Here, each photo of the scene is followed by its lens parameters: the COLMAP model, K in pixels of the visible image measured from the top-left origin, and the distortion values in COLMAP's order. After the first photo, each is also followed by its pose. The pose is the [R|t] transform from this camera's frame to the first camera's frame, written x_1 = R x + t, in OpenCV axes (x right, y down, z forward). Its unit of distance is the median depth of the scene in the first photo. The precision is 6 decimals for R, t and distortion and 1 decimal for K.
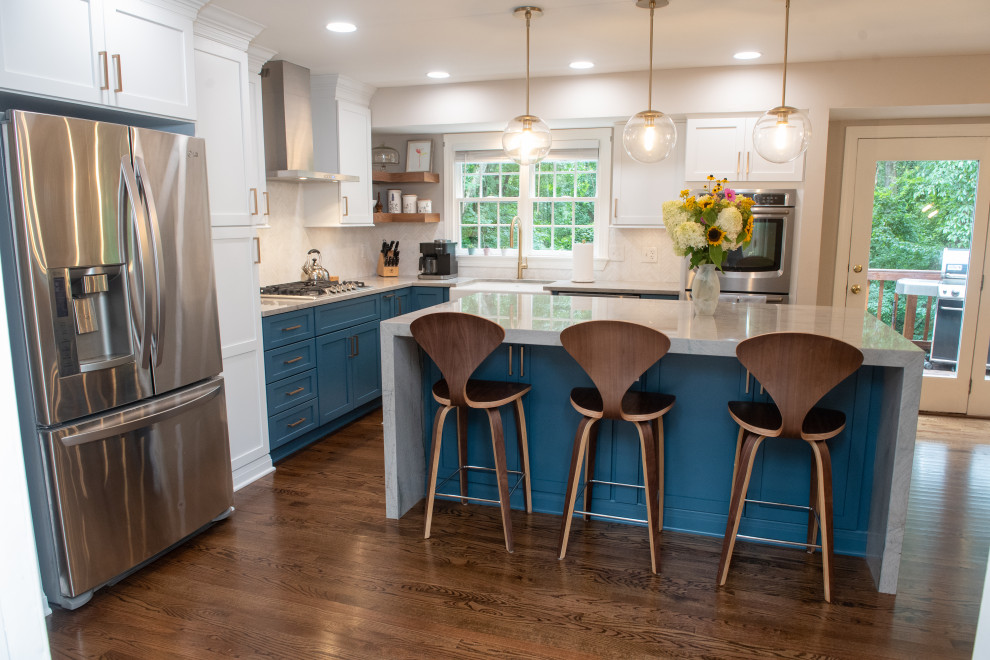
lens RADIAL K [[676.0, 0, 493.4], [0, 676.0, 334.6], [0, 0, 1]] dist [-0.050103, -0.002177]
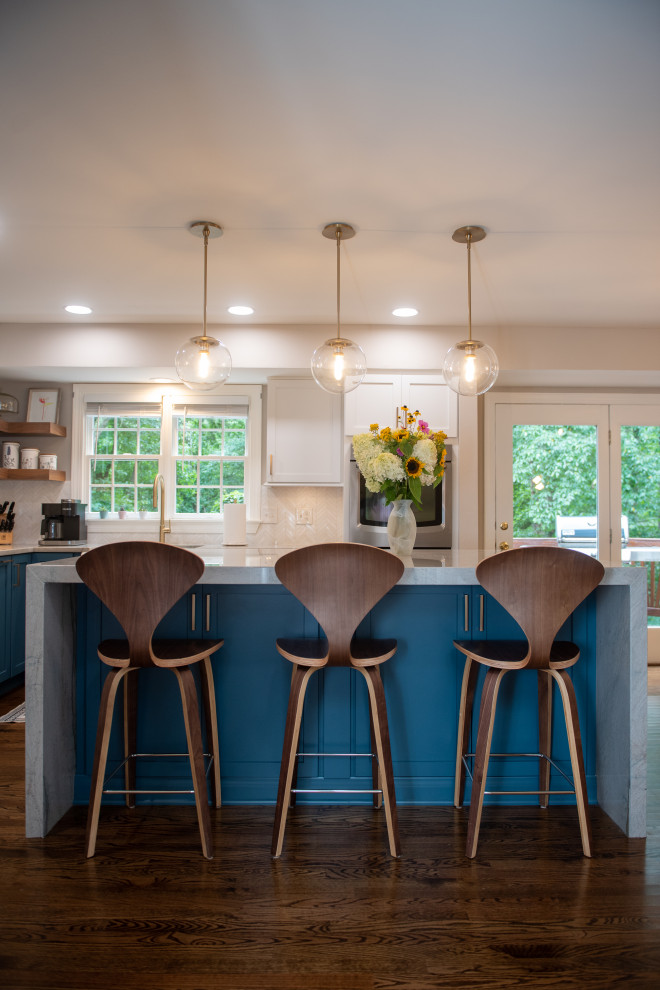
lens RADIAL K [[693.0, 0, 332.3], [0, 693.0, 495.0], [0, 0, 1]] dist [-0.050218, -0.002003]
pose [[0.942129, 0.014284, 0.334945, -0.069123], [0.052487, 0.980487, -0.189449, 0.046581], [-0.331115, 0.196066, 0.922996, 0.101269]]
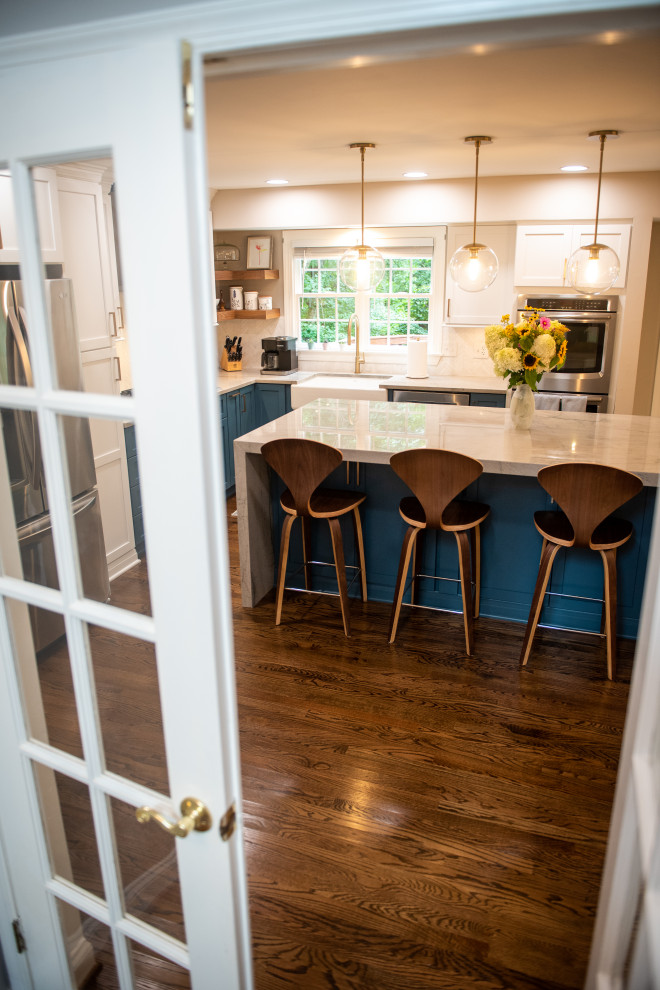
lens RADIAL K [[695.5, 0, 323.3], [0, 695.5, 478.4], [0, 0, 1]] dist [-0.042673, -0.000454]
pose [[0.999862, -0.007962, -0.014580, 0.000505], [0.009681, 0.992494, 0.121913, -0.066074], [0.013500, -0.122037, 0.992434, -0.116421]]
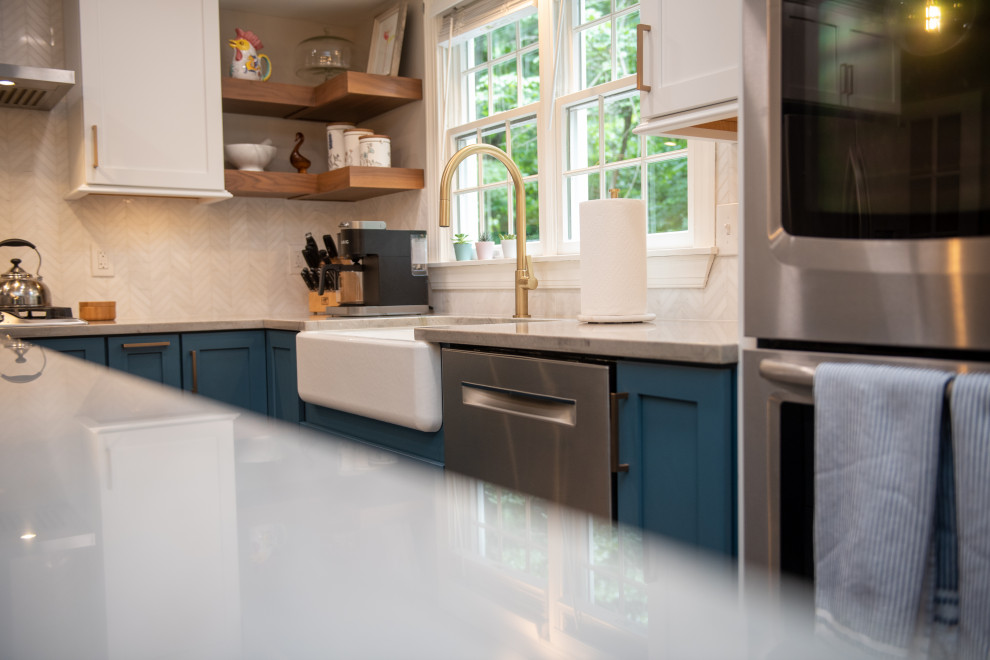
lens RADIAL K [[918.7, 0, 495.0], [0, 918.7, 330.0], [0, 0, 1]] dist [0.021457, -0.000702]
pose [[0.794429, 0.015042, -0.607171, 0.418941], [-0.084029, 0.992801, -0.085350, -0.040542], [0.601516, 0.118825, 0.789974, 0.758160]]
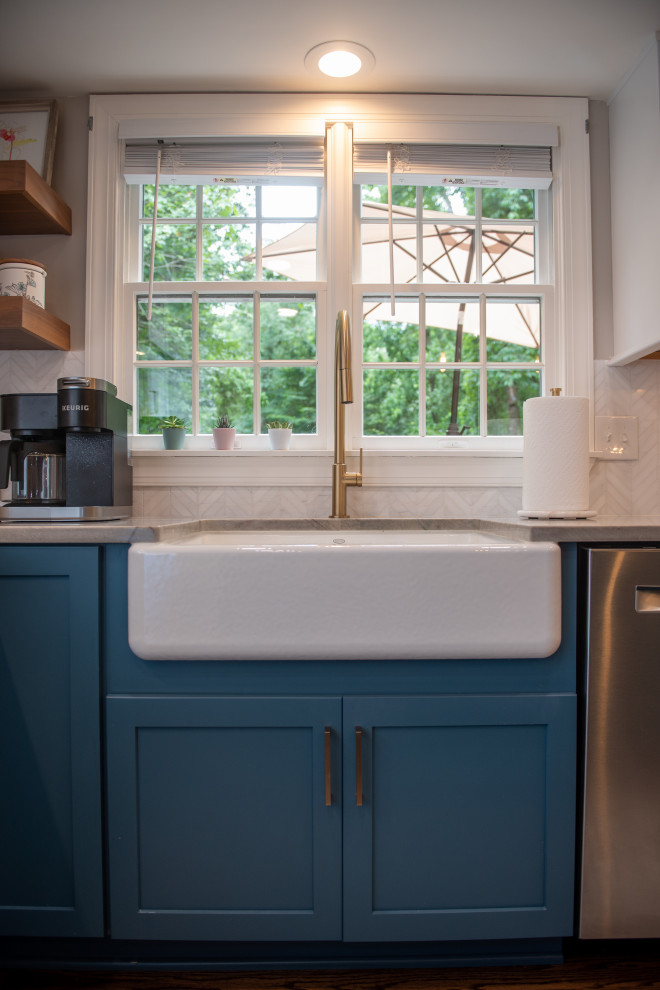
lens RADIAL K [[693.0, 0, 332.3], [0, 693.0, 495.0], [0, 0, 1]] dist [-0.050218, -0.002003]
pose [[0.943138, 0.000514, 0.332402, -0.092715], [0.056792, 0.985046, -0.162662, -0.050767], [-0.327515, 0.172291, 0.929005, 0.879879]]
